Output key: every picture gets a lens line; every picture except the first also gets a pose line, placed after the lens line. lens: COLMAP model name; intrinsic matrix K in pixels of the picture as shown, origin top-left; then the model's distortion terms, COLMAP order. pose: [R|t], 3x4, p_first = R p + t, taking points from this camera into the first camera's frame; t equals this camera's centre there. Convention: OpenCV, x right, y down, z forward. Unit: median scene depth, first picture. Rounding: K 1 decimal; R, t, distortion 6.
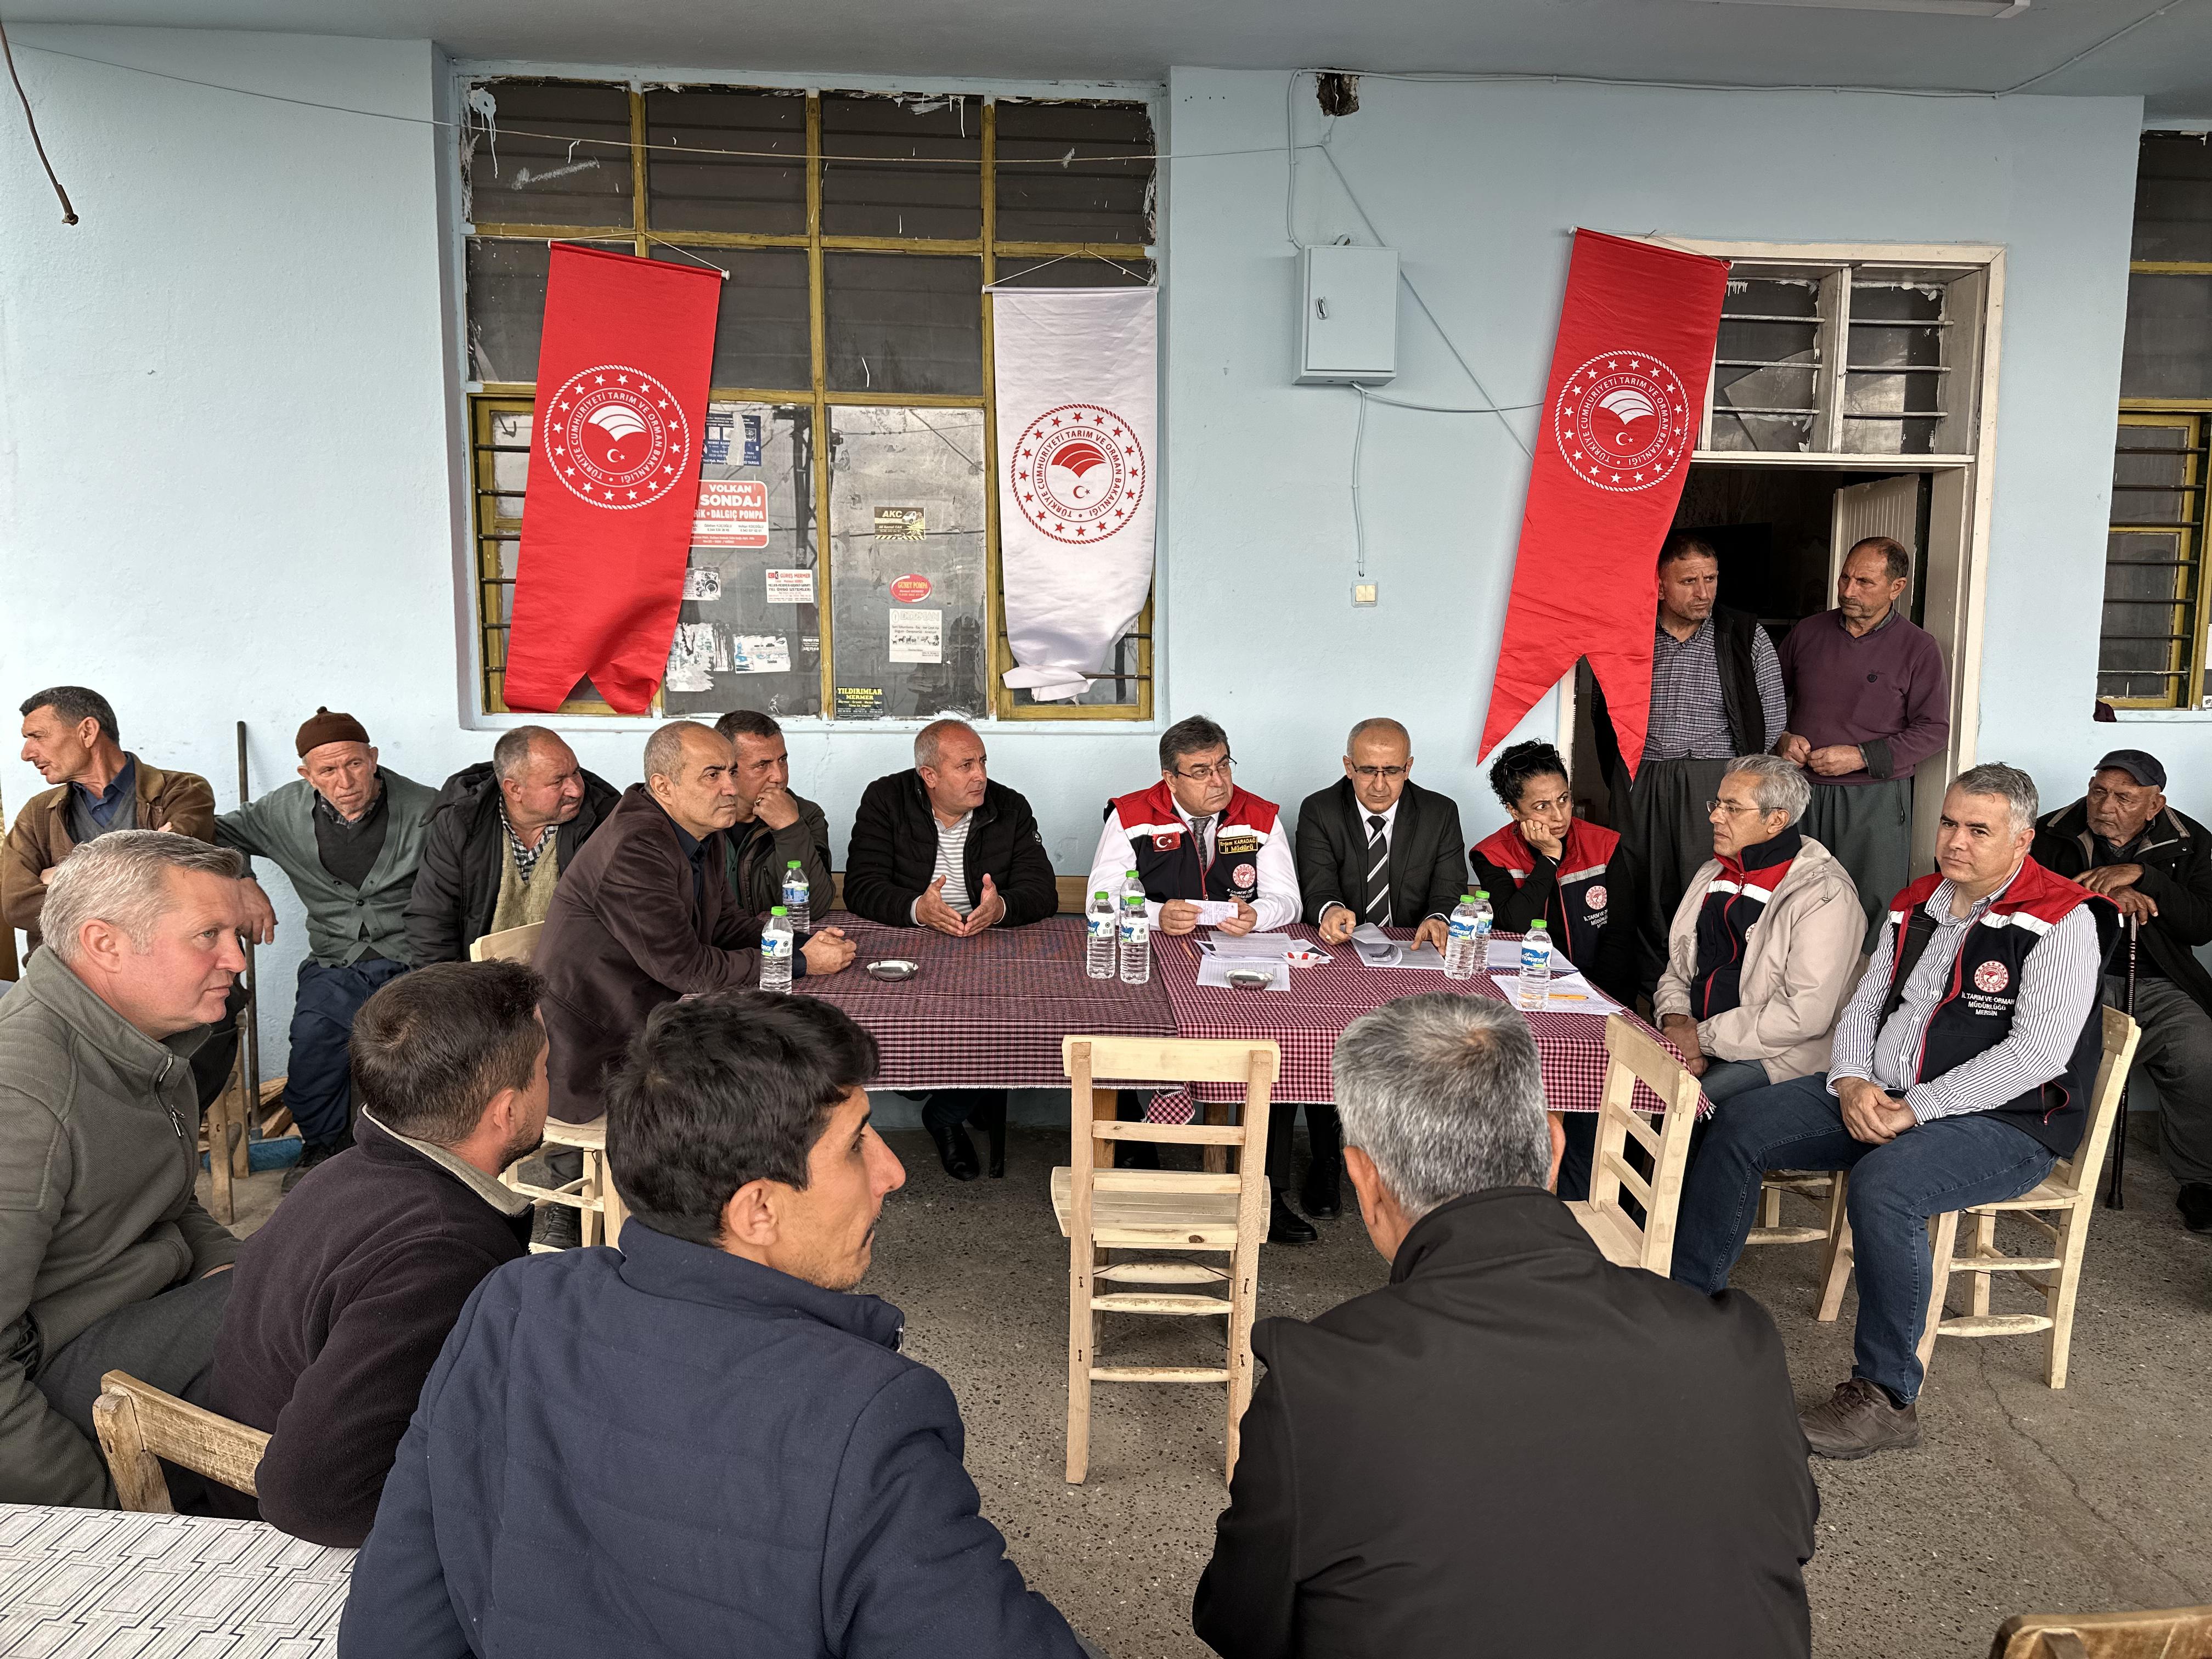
lens RADIAL K [[1519.5, 0, 1106.0], [0, 1519.5, 829.5], [0, 0, 1]] dist [0.134431, -0.203781]
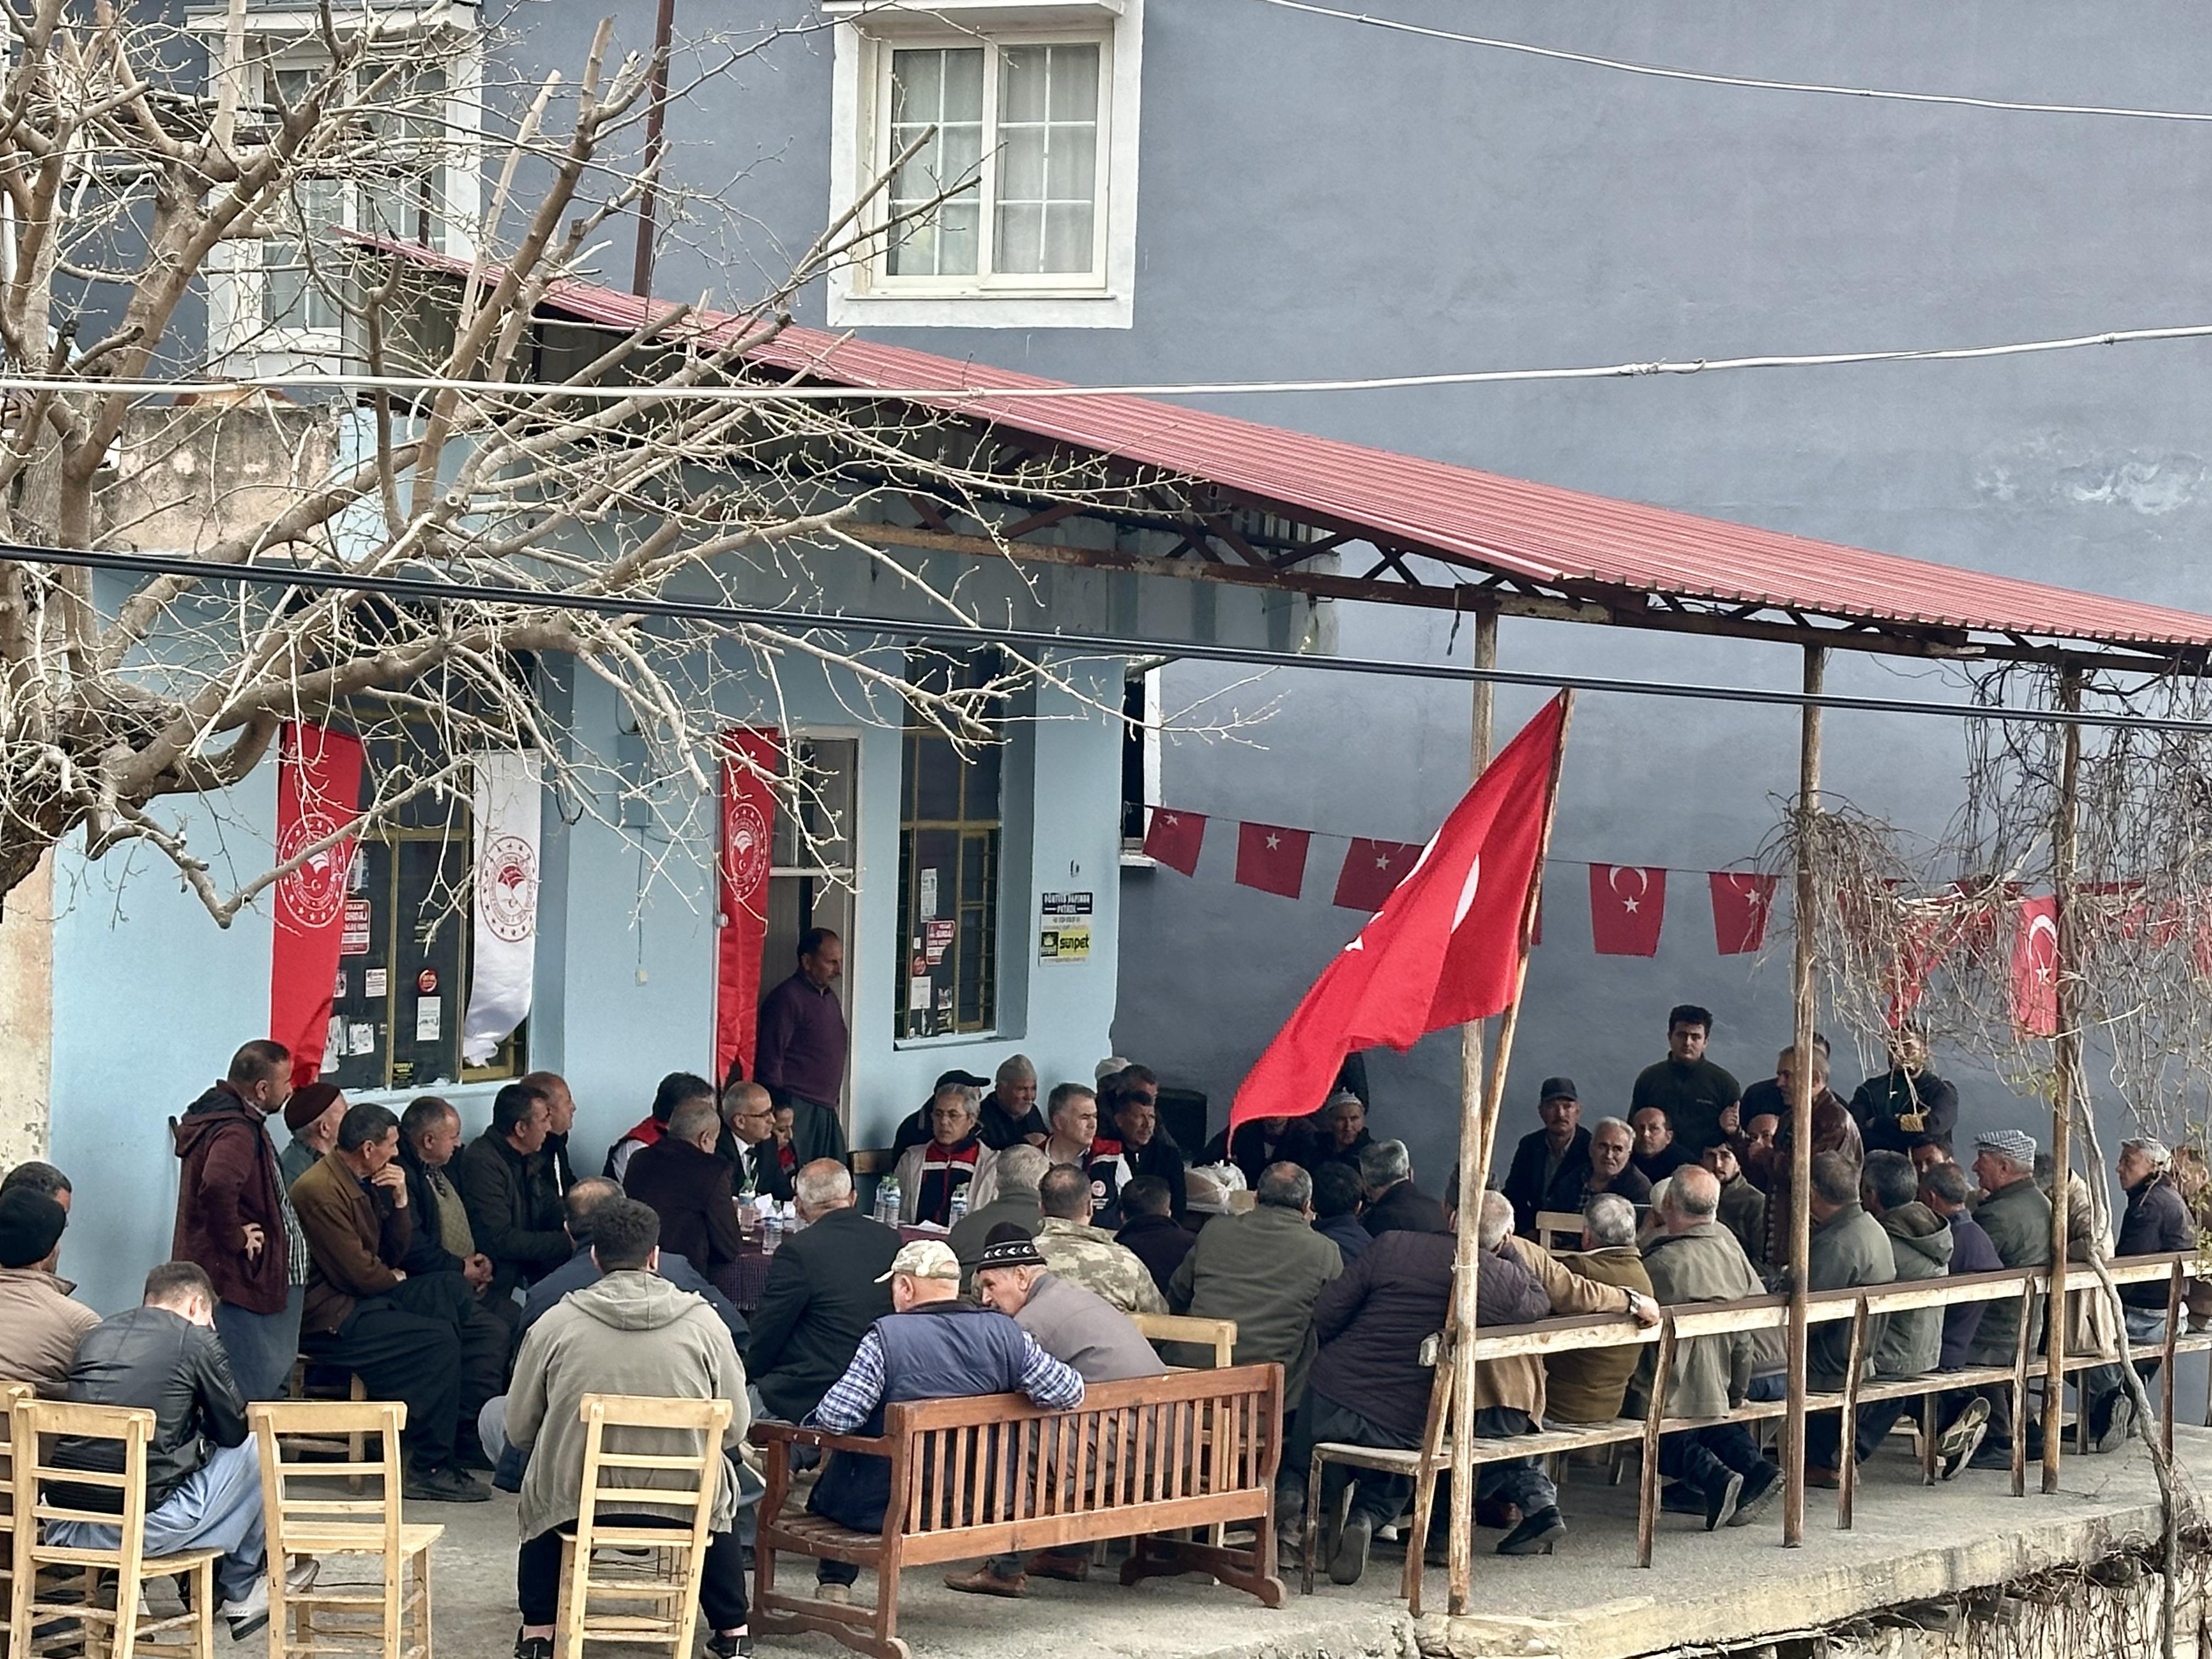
lens RADIAL K [[5004.9, 0, 1106.0], [0, 5004.9, 829.5], [0, 0, 1]] dist [-0.013133, -0.007373]
pose [[0.468953, -0.002931, 0.883218, -3.481252], [0.083940, 0.995616, -0.041265, -0.068156], [-0.879225, 0.093489, 0.467143, -1.393943]]
